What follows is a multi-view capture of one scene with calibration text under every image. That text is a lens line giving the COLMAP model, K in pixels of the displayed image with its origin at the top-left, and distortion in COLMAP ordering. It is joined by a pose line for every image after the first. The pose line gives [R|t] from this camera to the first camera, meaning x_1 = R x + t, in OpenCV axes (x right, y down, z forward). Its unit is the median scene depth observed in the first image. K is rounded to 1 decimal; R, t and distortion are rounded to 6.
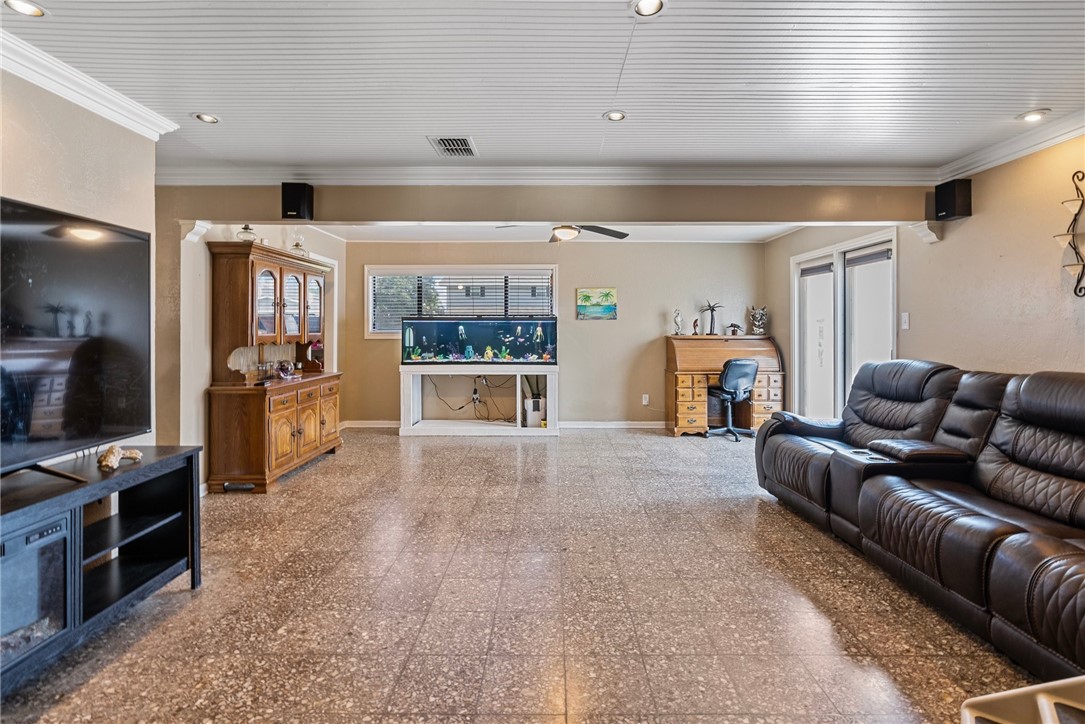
lens RADIAL K [[501.7, 0, 553.3], [0, 501.7, 328.6], [0, 0, 1]] dist [-0.008924, 0.002191]
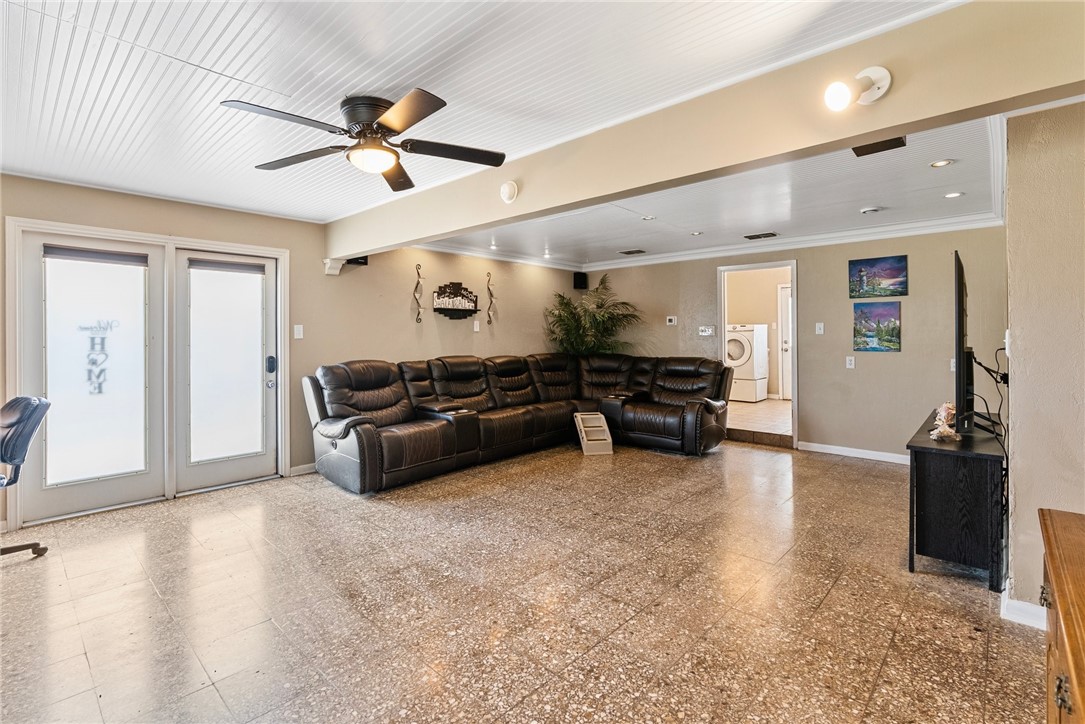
lens RADIAL K [[501.7, 0, 546.2], [0, 501.7, 336.6], [0, 0, 1]] dist [-0.008924, 0.002191]
pose [[-0.735026, 0.001345, 0.678038, -0.706262], [0.002558, 0.999996, 0.000789, -0.005015], [-0.678034, 0.002314, -0.735027, 1.916252]]
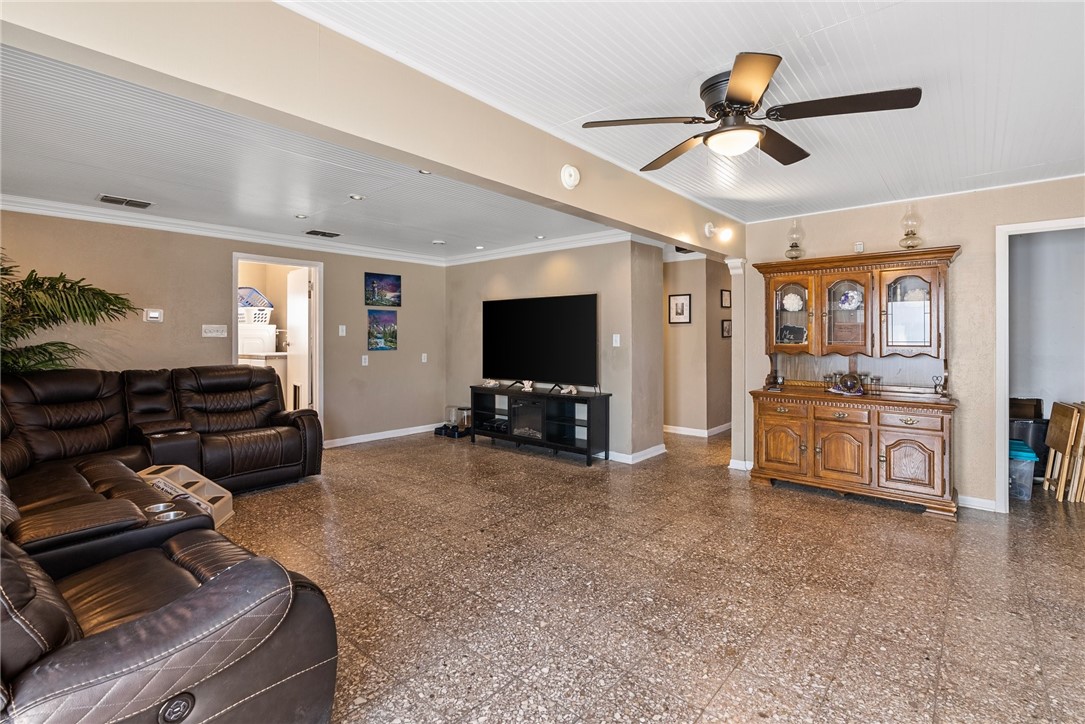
lens RADIAL K [[501.7, 0, 542.5], [0, 501.7, 334.7], [0, 0, 1]] dist [-0.008924, 0.002191]
pose [[-0.658312, -0.003895, -0.752735, 0.766596], [-0.000508, 0.999989, -0.004731, -0.005541], [0.752745, -0.002732, -0.658306, 1.783343]]
